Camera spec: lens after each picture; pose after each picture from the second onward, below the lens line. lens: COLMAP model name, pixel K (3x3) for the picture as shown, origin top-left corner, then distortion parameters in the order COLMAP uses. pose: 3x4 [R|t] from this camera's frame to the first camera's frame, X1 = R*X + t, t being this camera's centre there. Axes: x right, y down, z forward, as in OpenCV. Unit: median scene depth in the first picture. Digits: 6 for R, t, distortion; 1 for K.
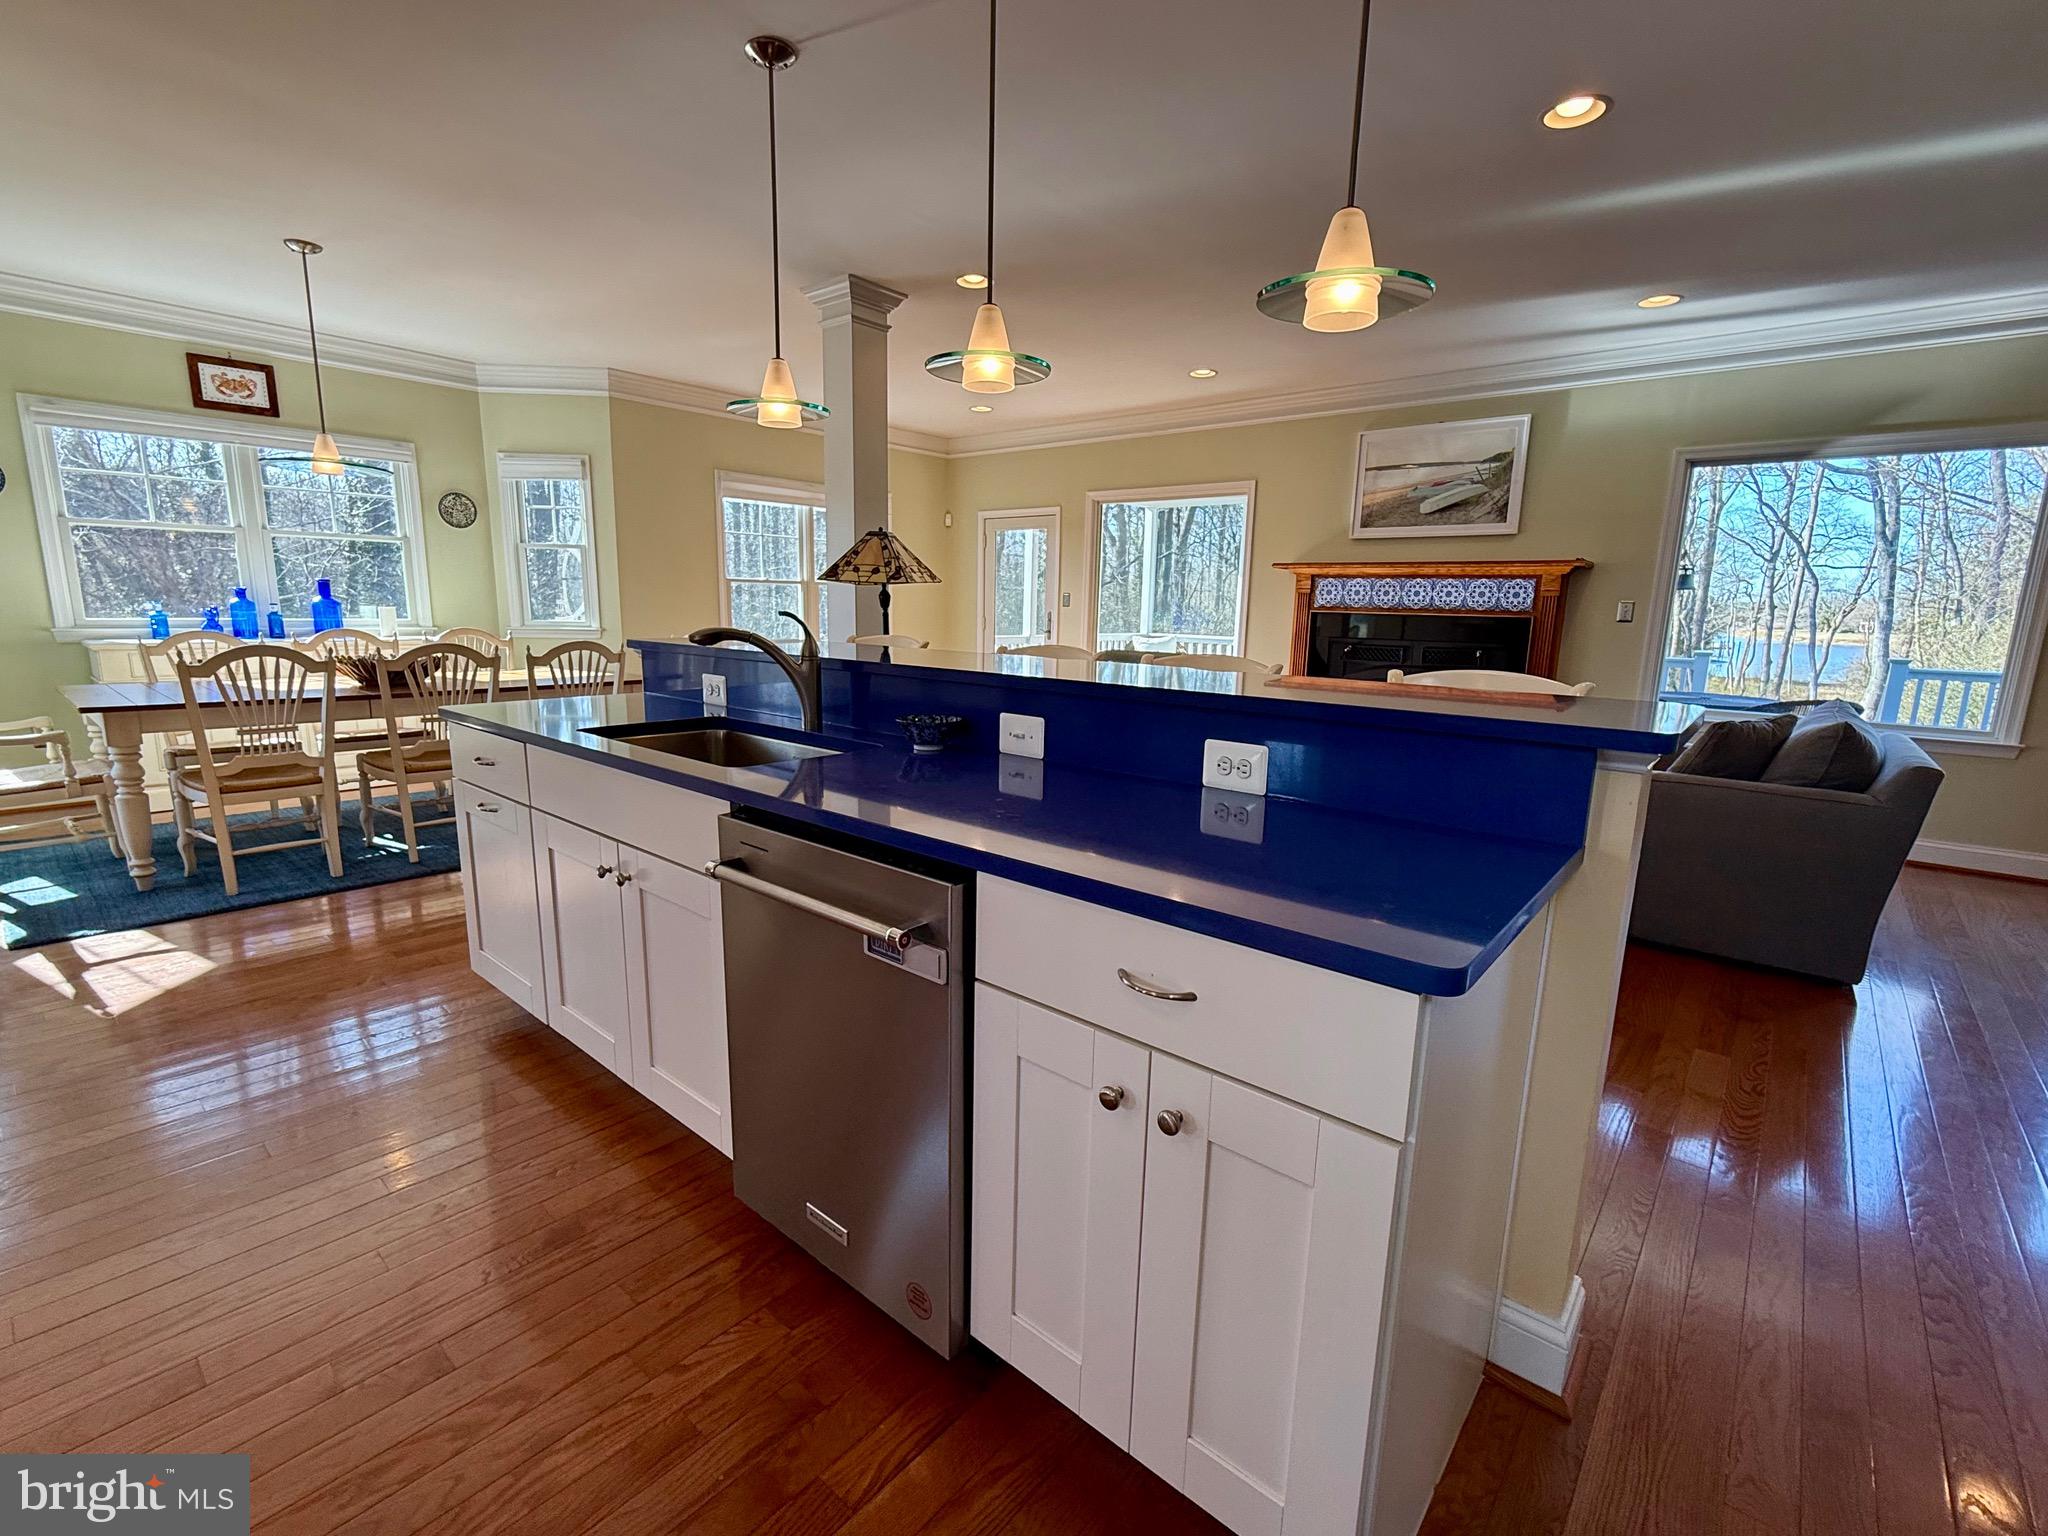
lens RADIAL K [[906.9, 0, 1021.1], [0, 906.9, 771.9], [0, 0, 1]] dist [-0.000298, -0.000076]
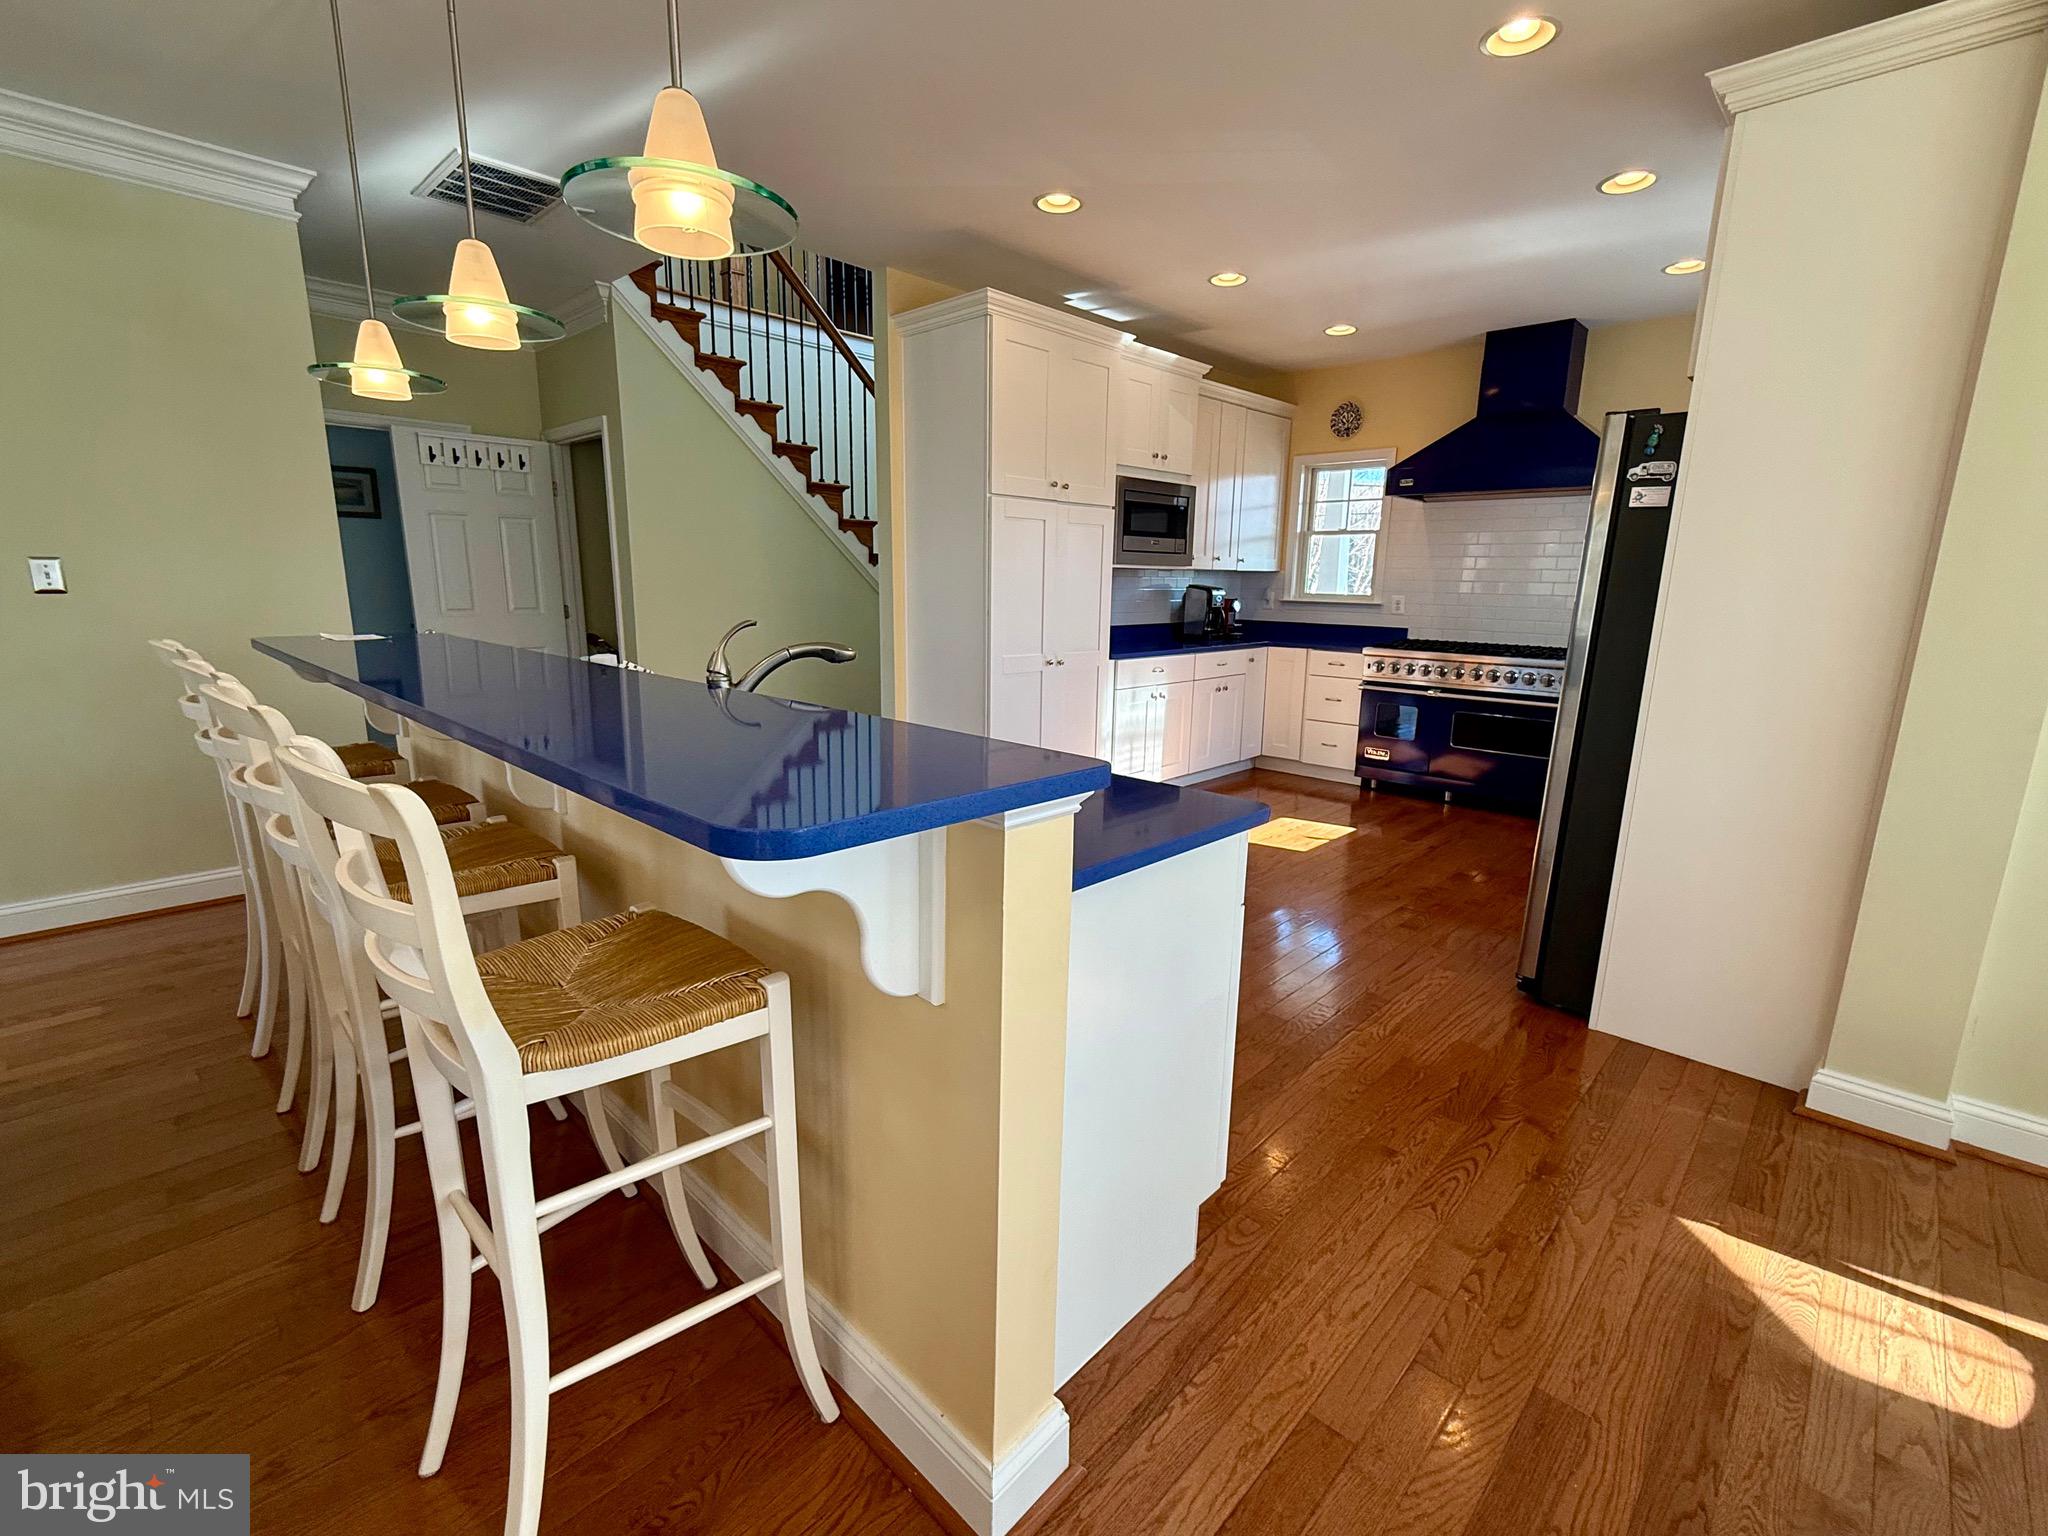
lens RADIAL K [[906.9, 0, 1021.1], [0, 906.9, 771.9], [0, 0, 1]] dist [-0.000298, -0.000076]
pose [[-0.997257, -0.052732, 0.051949, -0.233813], [-0.028491, 0.921173, 0.388108, -0.157568], [-0.068319, 0.385564, -0.920149, 0.746545]]
